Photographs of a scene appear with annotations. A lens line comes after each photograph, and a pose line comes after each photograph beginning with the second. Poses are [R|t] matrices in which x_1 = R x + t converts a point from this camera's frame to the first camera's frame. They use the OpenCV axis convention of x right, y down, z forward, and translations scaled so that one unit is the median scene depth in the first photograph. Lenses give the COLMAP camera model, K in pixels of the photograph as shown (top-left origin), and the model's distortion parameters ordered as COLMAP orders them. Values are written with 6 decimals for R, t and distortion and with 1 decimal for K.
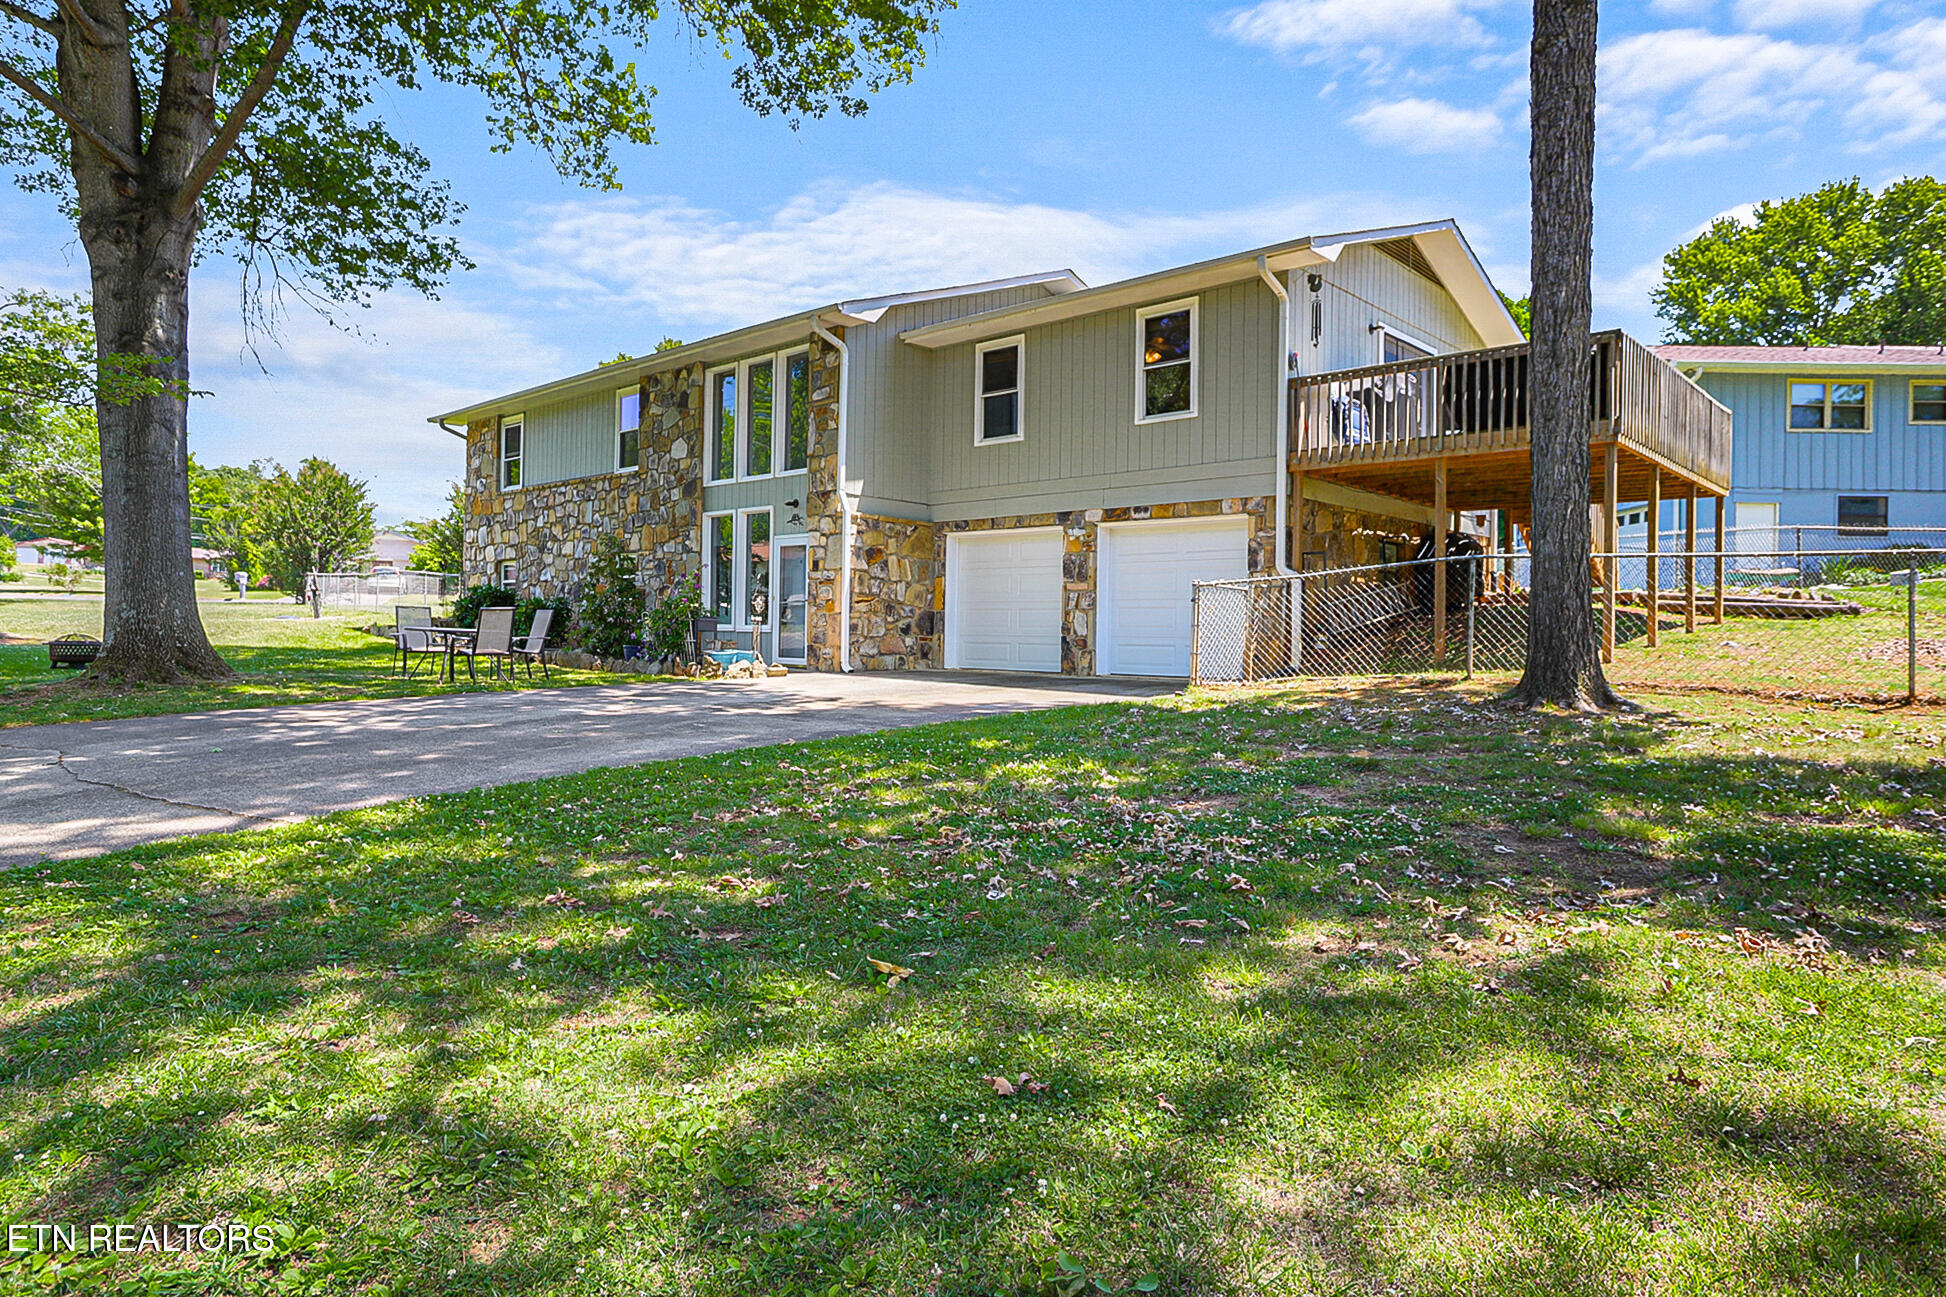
lens RADIAL K [[1164.9, 0, 978.4], [0, 1164.9, 633.9], [0, 0, 1]] dist [-0.026038, -0.000414]
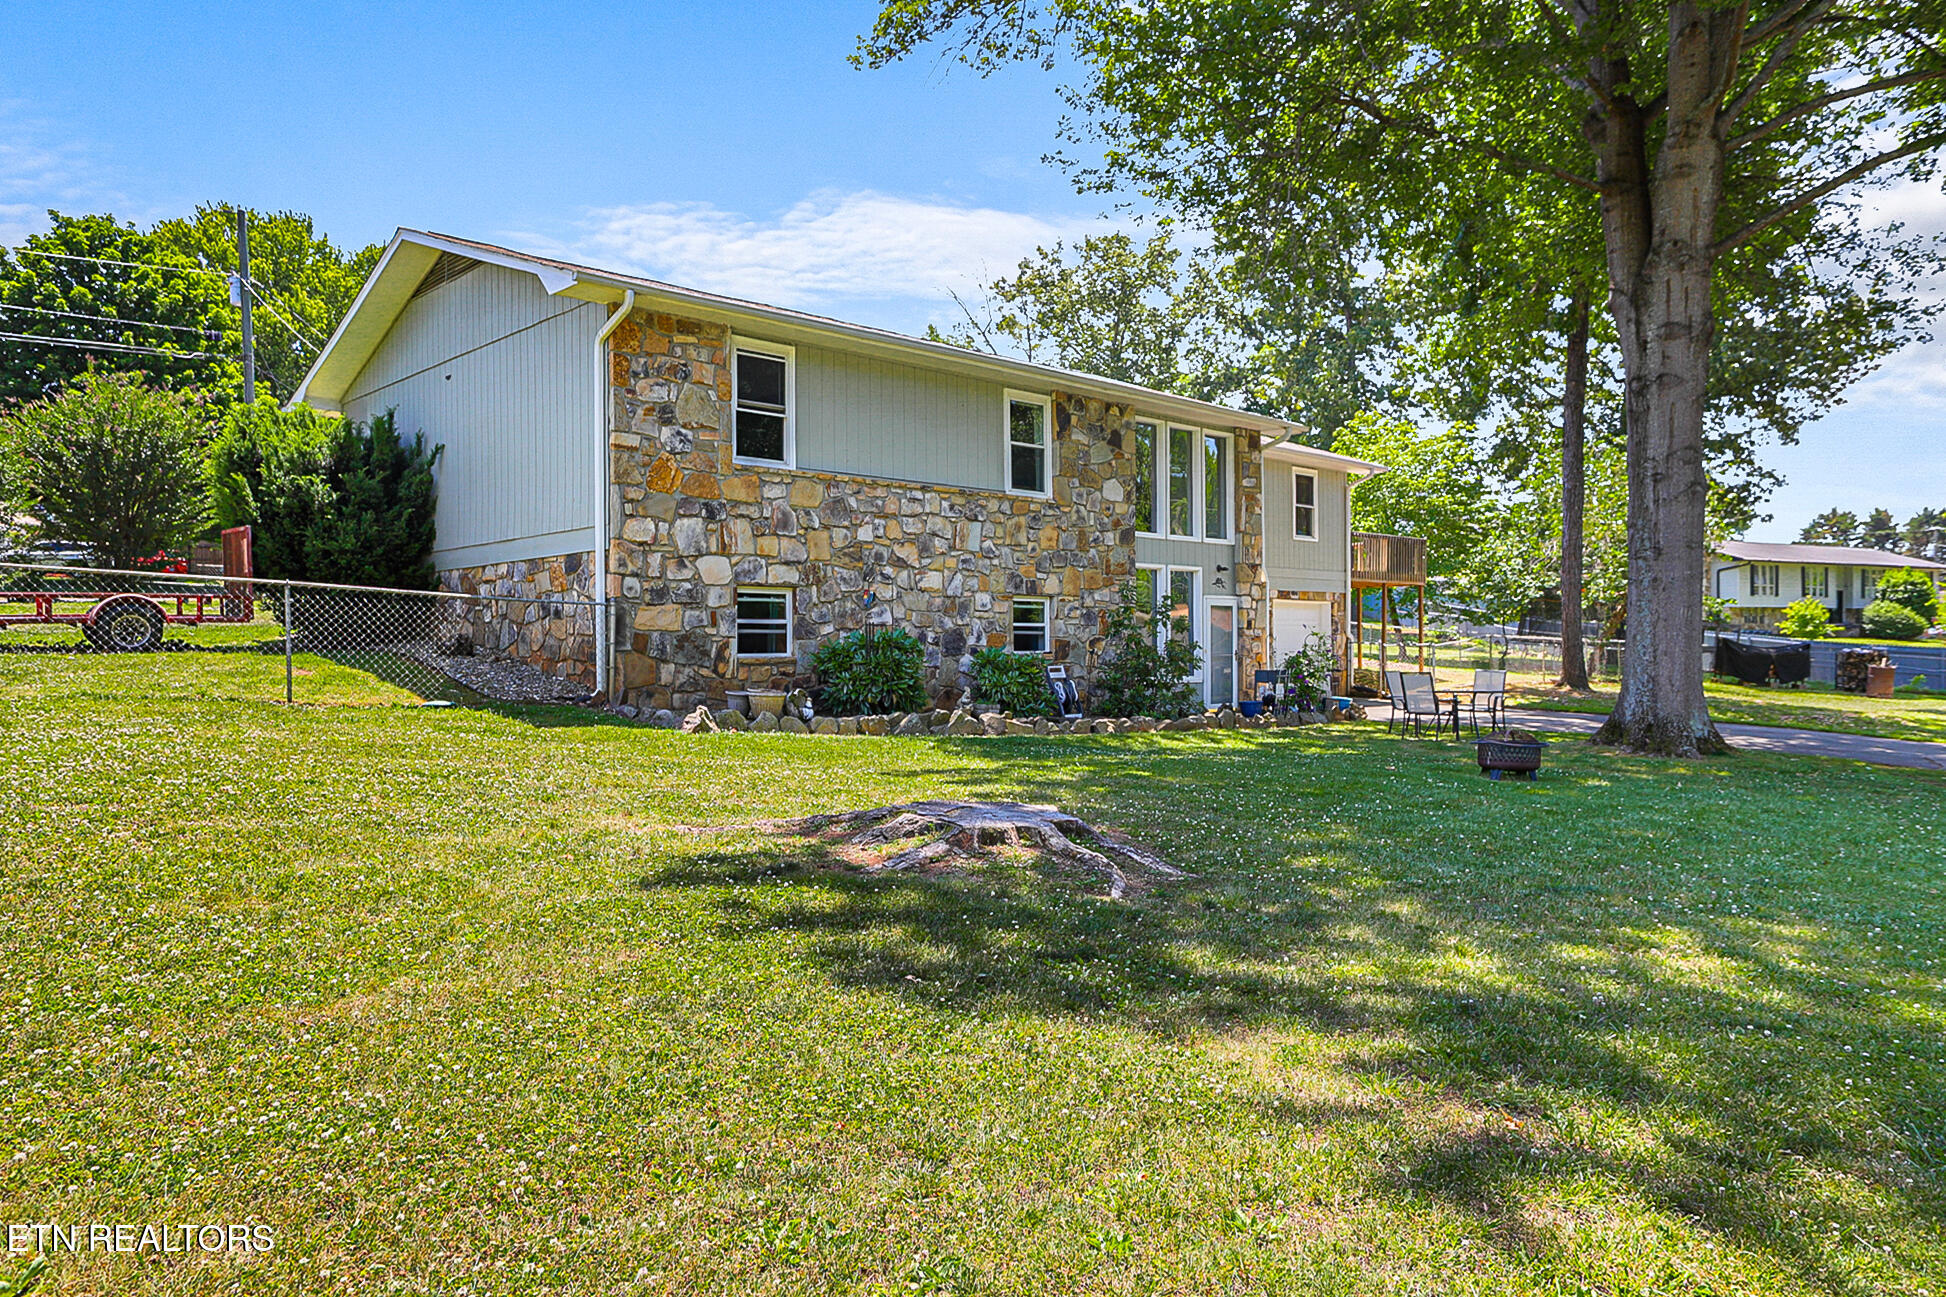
lens RADIAL K [[1326.4, 0, 972.6], [0, 1326.4, 652.8], [0, 0, 1]] dist [-0.001309, -0.000685]
pose [[0.056842, -0.013716, 0.998289, -1.484595], [0.009014, 0.999872, 0.013225, -0.050488], [-0.998343, 0.008247, 0.056958, 1.184235]]
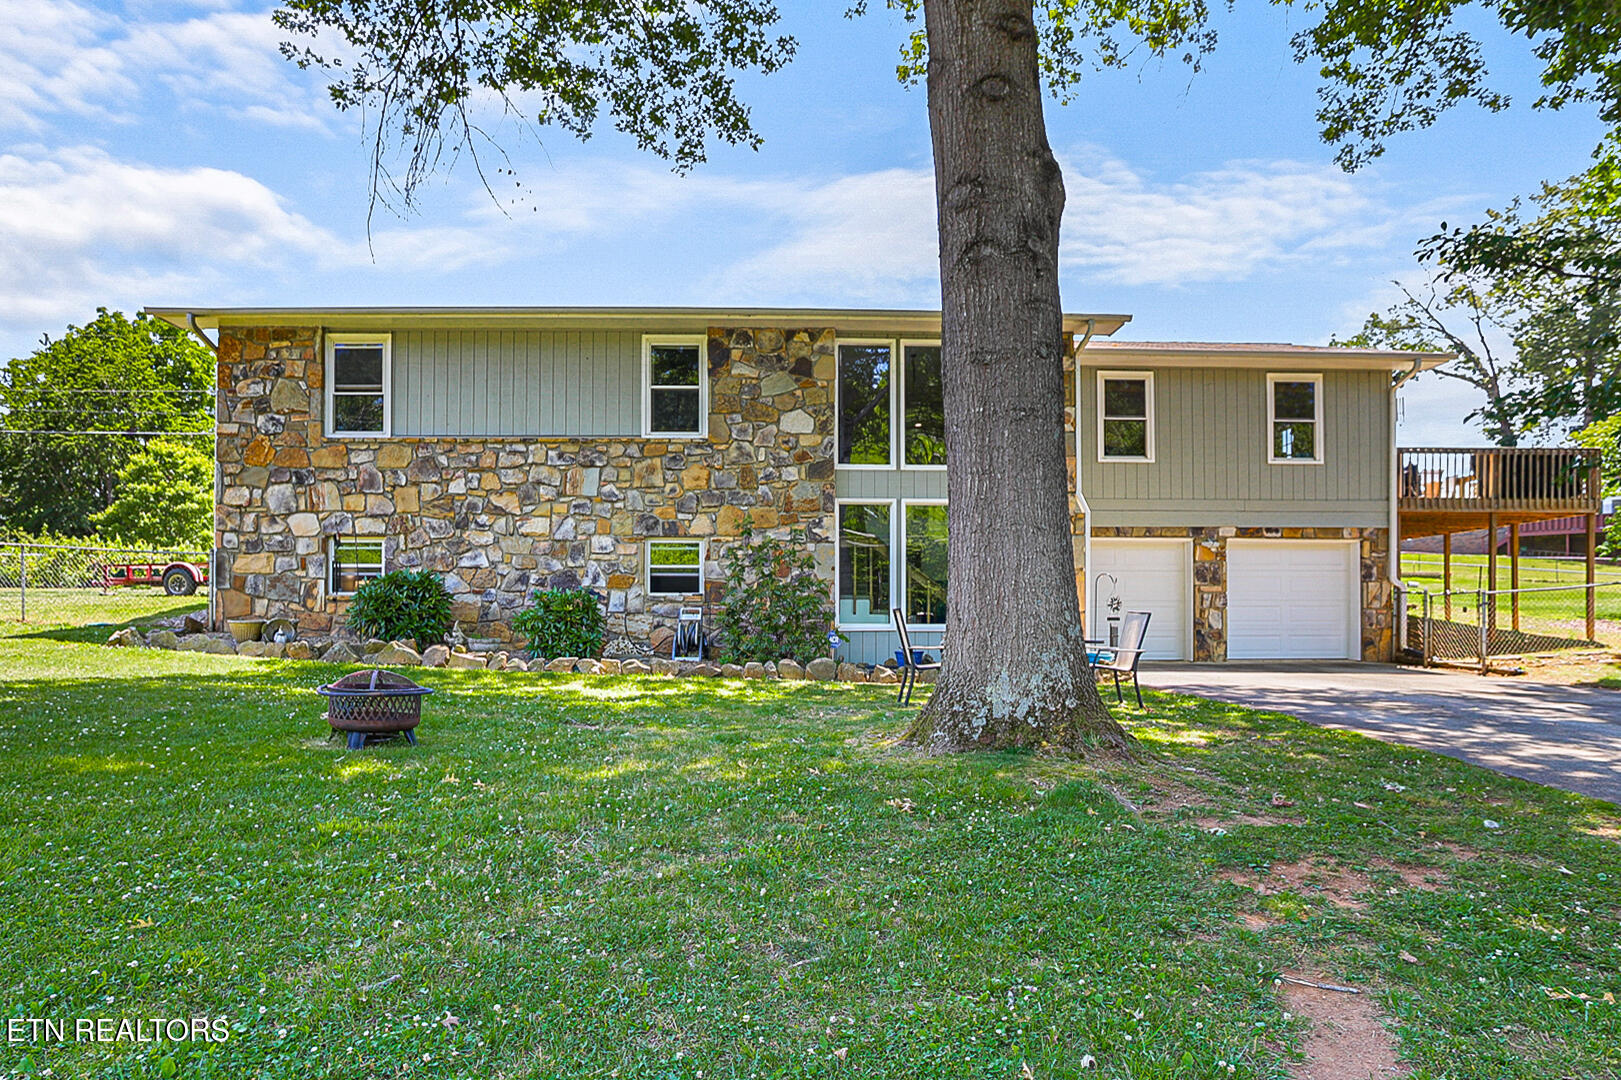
lens RADIAL K [[807.7, 0, 796.6], [0, 807.7, 596.1], [0, 0, 1]] dist [-0.026478, 0.001283]
pose [[0.732490, -0.007126, 0.680740, -0.750558], [0.005840, 0.999974, 0.004183, -0.036300], [-0.680752, 0.000911, 0.732513, 0.630627]]
